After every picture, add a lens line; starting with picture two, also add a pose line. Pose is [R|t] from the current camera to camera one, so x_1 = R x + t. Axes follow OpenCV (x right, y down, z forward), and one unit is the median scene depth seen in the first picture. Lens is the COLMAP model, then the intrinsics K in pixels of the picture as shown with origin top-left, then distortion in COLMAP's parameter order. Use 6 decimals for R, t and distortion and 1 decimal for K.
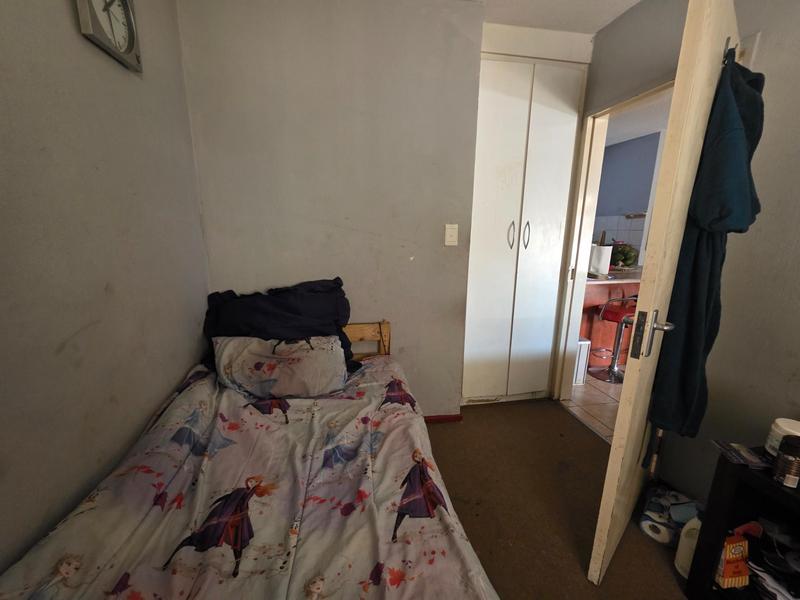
lens RADIAL K [[319.4, 0, 401.0], [0, 319.4, 299.6], [0, 0, 1]] dist [-0.000488, 0.001121]
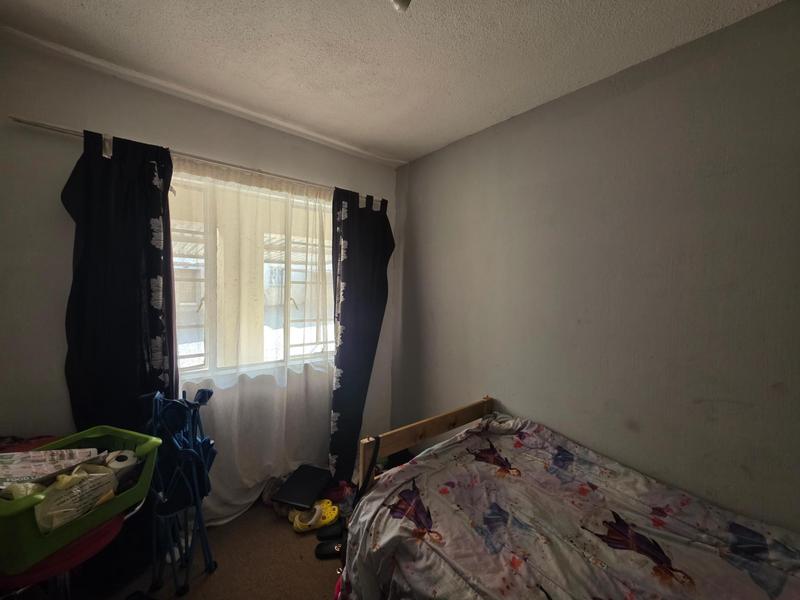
lens RADIAL K [[319.4, 0, 401.0], [0, 319.4, 297.4], [0, 0, 1]] dist [-0.000488, 0.001121]
pose [[-0.880236, 0.002387, -0.474531, 1.029917], [-0.118234, 0.967348, 0.224184, -0.540523], [0.459572, 0.253440, -0.851212, 1.517967]]
